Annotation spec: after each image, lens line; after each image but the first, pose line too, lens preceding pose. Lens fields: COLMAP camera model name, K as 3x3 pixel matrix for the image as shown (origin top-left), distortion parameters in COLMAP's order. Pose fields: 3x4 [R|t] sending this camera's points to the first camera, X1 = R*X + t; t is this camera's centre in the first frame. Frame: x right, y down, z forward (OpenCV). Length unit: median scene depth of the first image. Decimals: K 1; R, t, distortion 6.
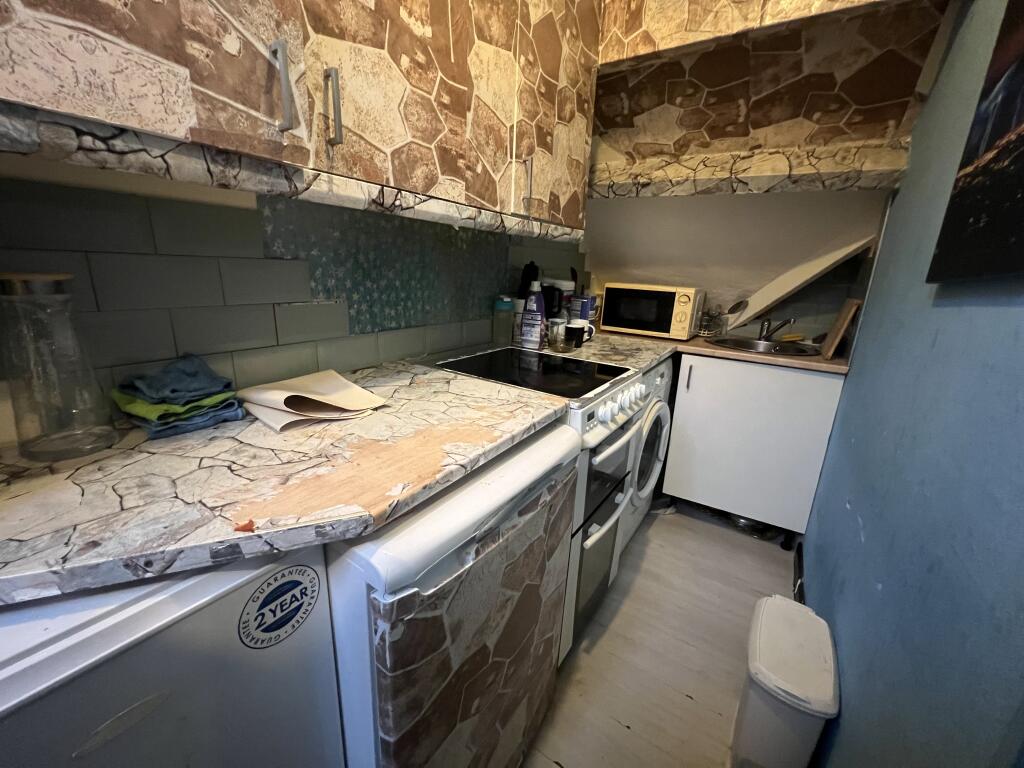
lens RADIAL K [[411.5, 0, 508.6], [0, 411.5, 384.2], [0, 0, 1]] dist [0.000056, 0.000155]
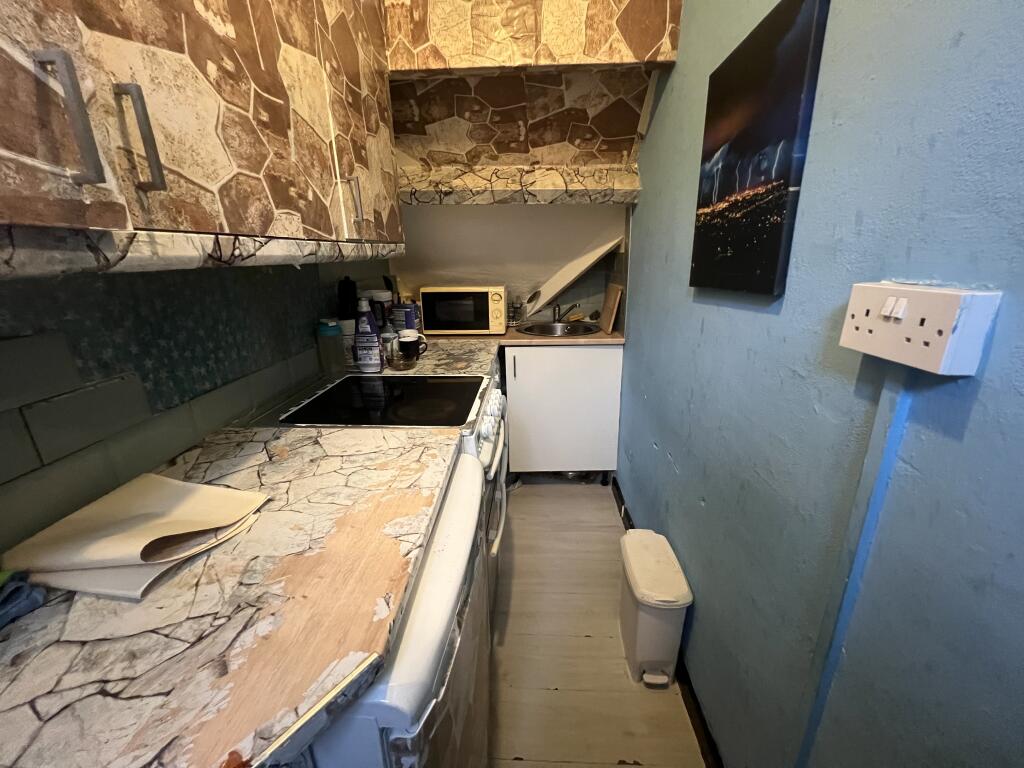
lens RADIAL K [[411.5, 0, 509.0], [0, 411.5, 383.9], [0, 0, 1]] dist [0.000056, 0.000155]
pose [[0.853952, -0.212963, 0.474777, -0.189895], [0.193570, 0.976945, 0.090050, -0.126214], [-0.483009, 0.015005, 0.875487, 0.053914]]
